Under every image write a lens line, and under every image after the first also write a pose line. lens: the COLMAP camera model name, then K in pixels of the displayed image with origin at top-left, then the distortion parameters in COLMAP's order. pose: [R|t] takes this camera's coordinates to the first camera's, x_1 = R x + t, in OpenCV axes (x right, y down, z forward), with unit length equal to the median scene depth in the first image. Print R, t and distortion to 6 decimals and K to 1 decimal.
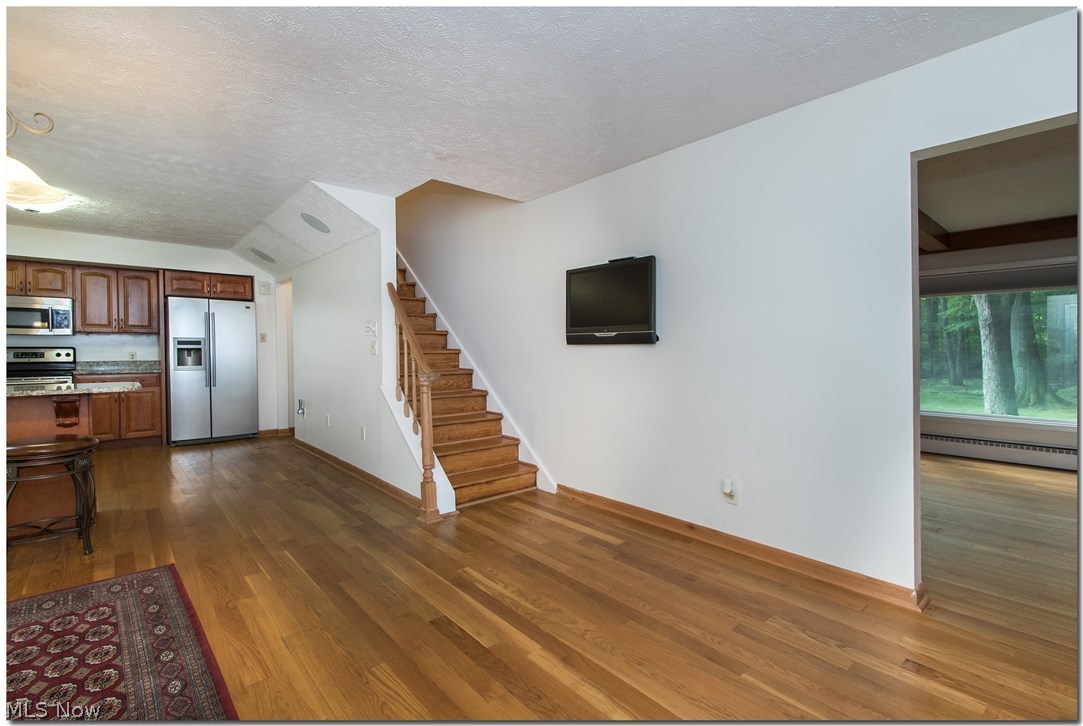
lens RADIAL K [[485.3, 0, 540.5], [0, 485.3, 347.2], [0, 0, 1]] dist [-0.001006, -0.000290]
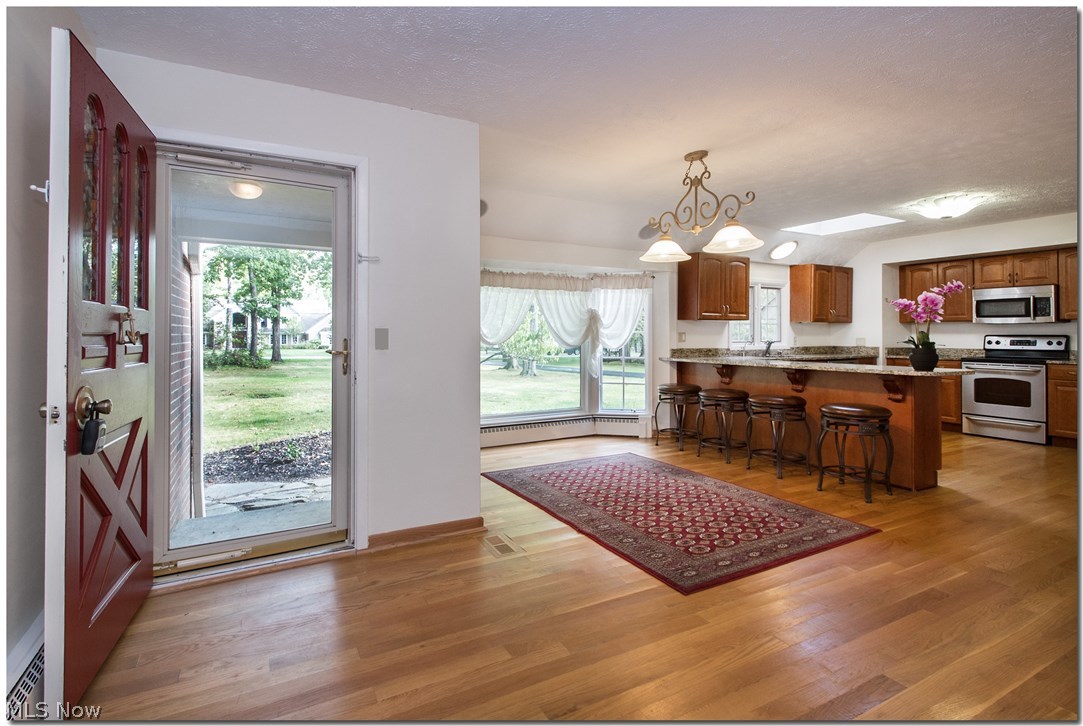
lens RADIAL K [[534.9, 0, 540.7], [0, 534.9, 336.2], [0, 0, 1]] dist [0.000628, 0.000198]
pose [[-0.224203, 0.002531, -0.974539, 0.619995], [0.000493, 0.999997, 0.002483, -0.002938], [0.974542, 0.000076, -0.224203, 0.516407]]
